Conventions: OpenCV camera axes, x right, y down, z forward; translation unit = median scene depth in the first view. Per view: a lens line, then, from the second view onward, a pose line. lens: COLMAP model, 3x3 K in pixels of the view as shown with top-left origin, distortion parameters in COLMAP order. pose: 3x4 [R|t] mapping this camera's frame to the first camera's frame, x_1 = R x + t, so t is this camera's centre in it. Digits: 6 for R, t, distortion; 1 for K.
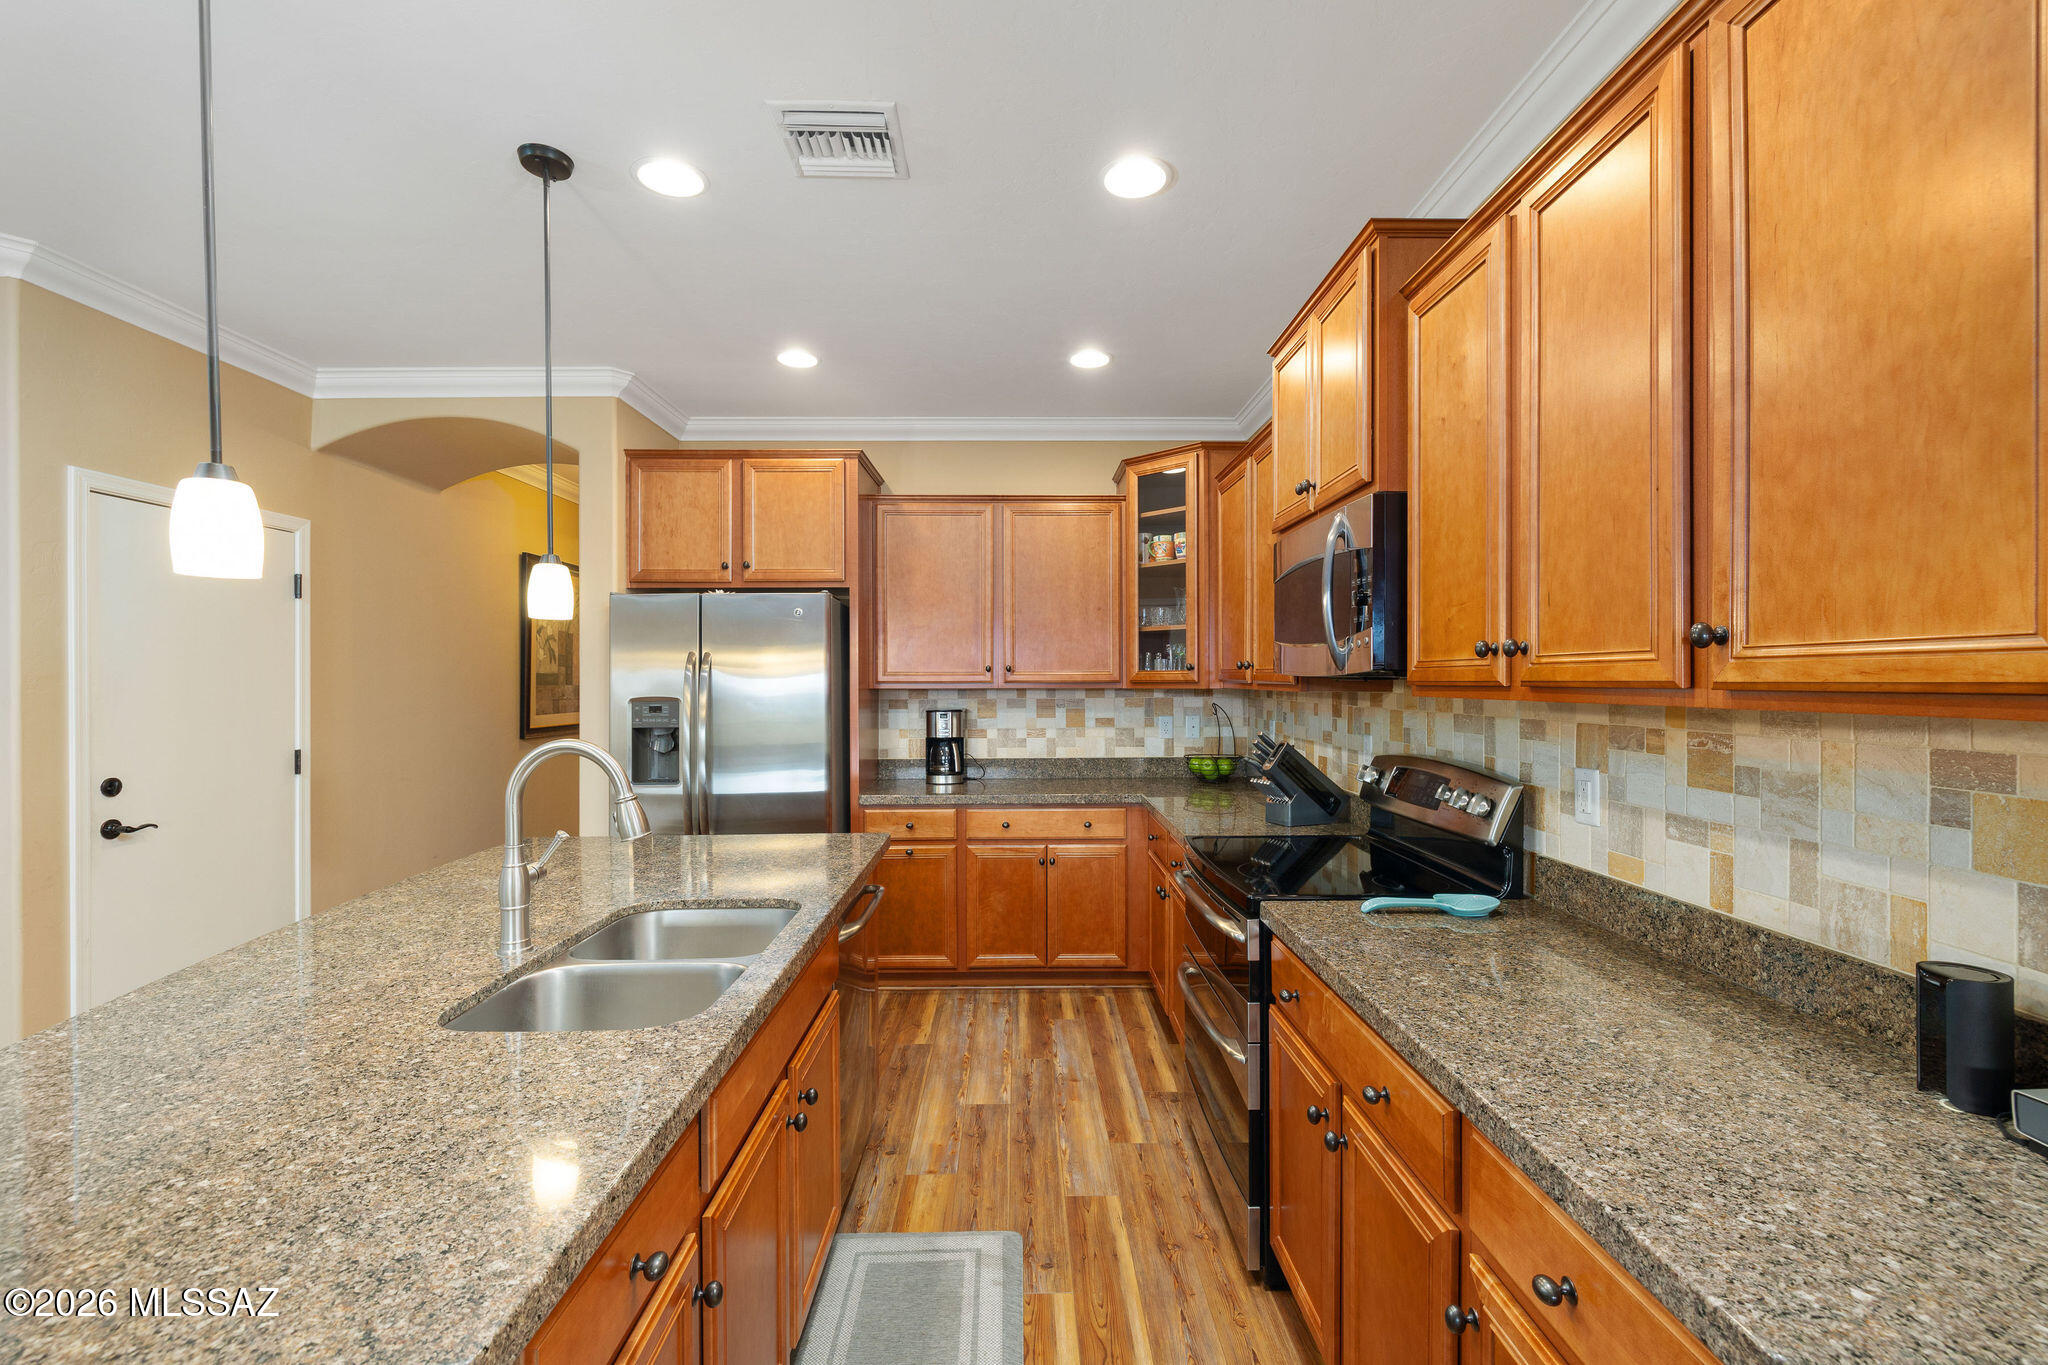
lens RADIAL K [[863.4, 0, 1024.0], [0, 863.4, 682.5], [0, 0, 1]] dist [-0.001637, 0.000009]
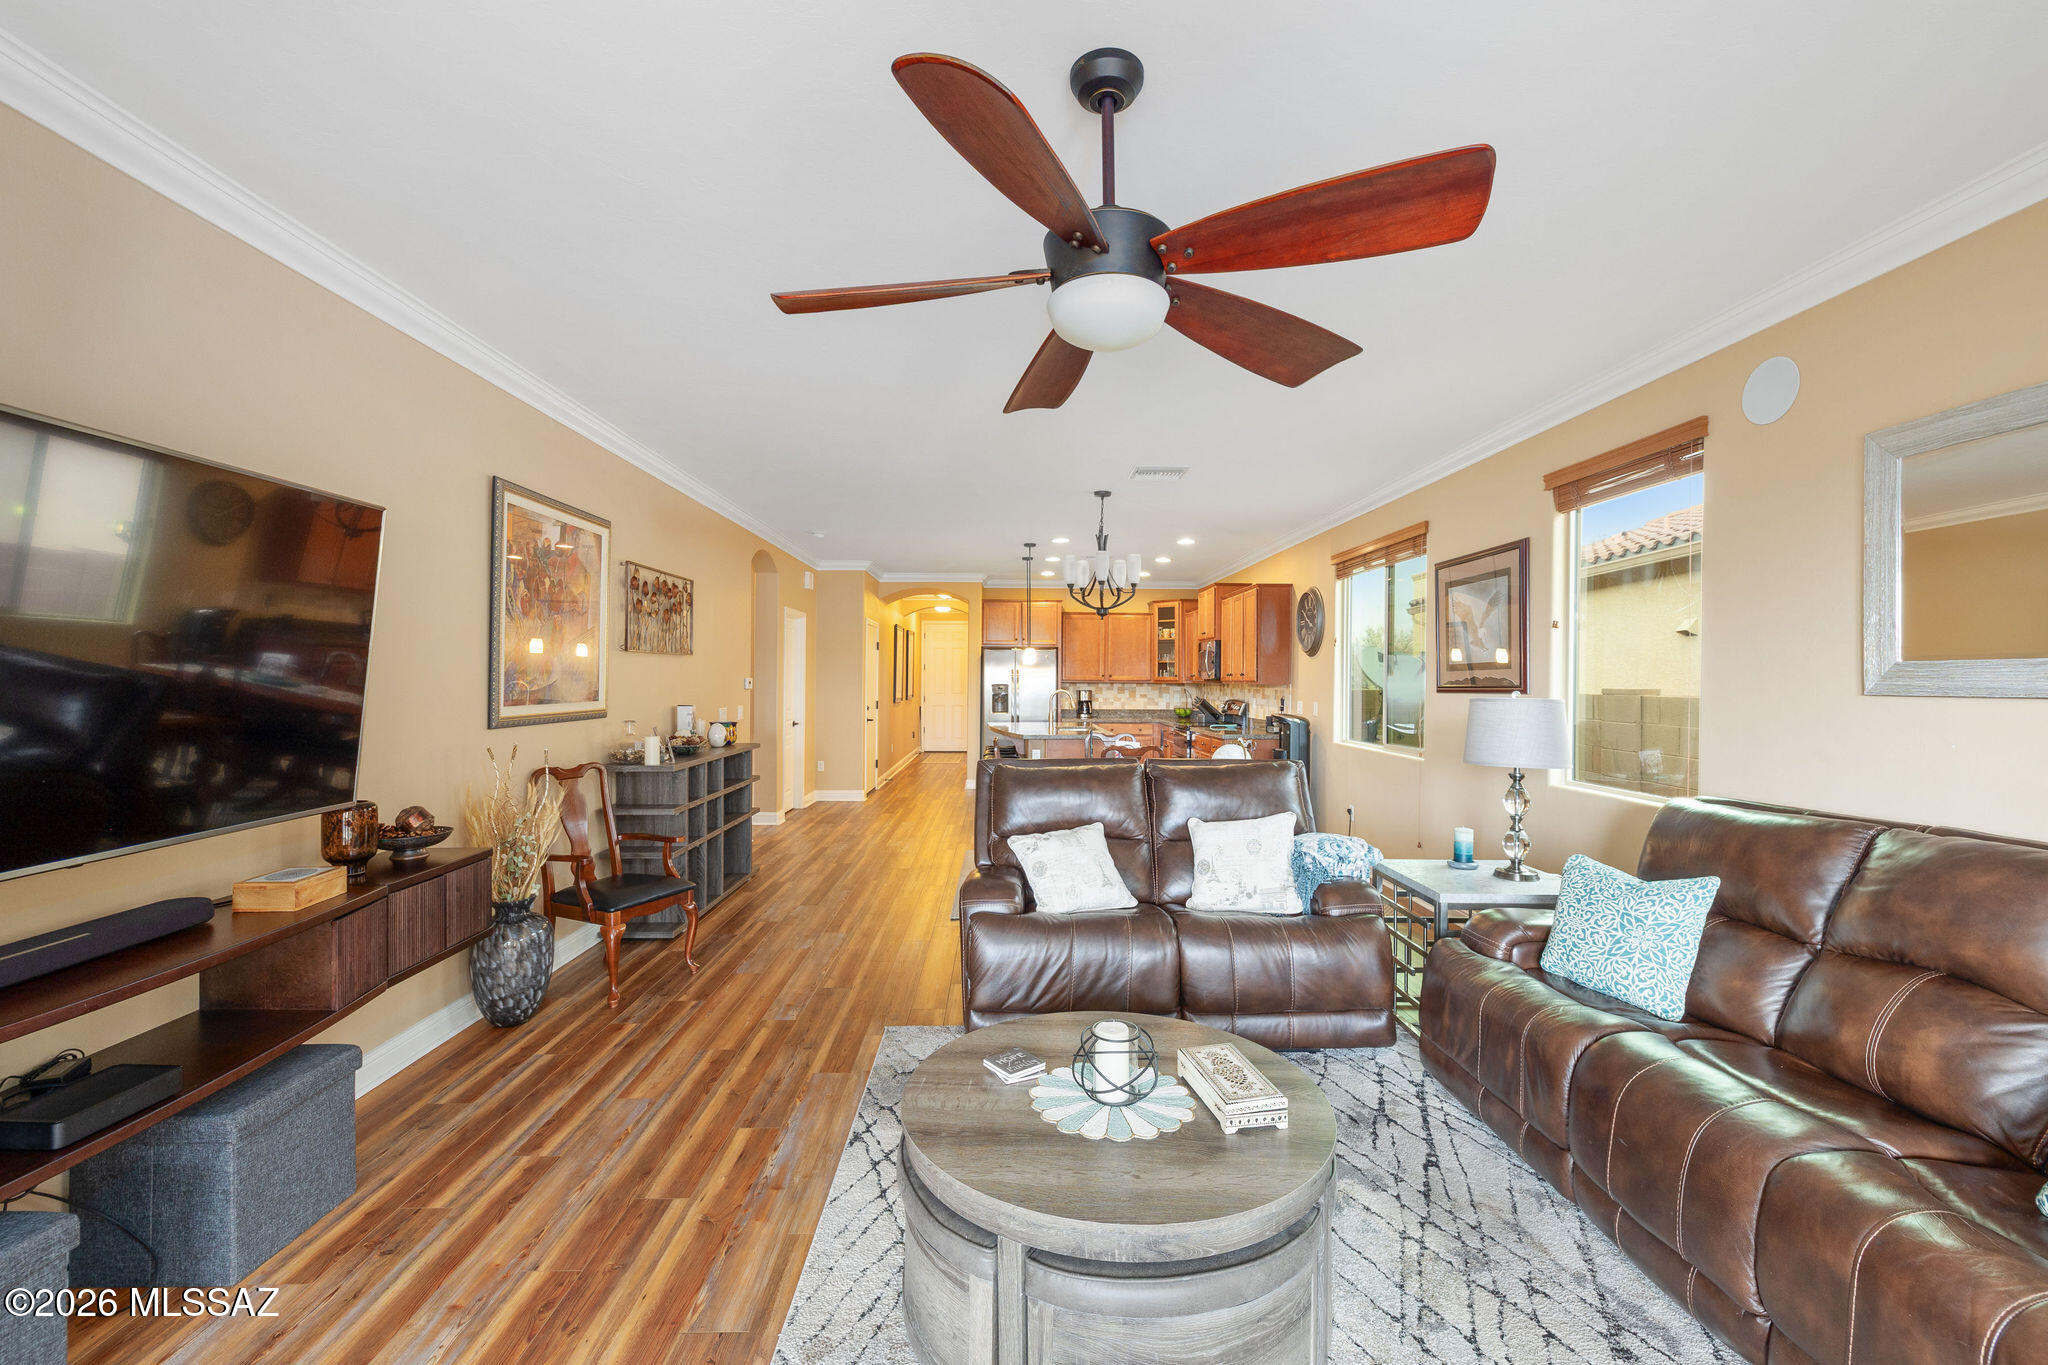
lens RADIAL K [[863.4, 0, 1024.0], [0, 863.4, 682.5], [0, 0, 1]] dist [-0.001637, 0.000009]
pose [[0.999852, 0.008454, 0.014963, -0.677317], [-0.008453, 0.999964, -0.000127, 0.018802], [-0.014963, 0.000000, 0.999888, -3.553412]]
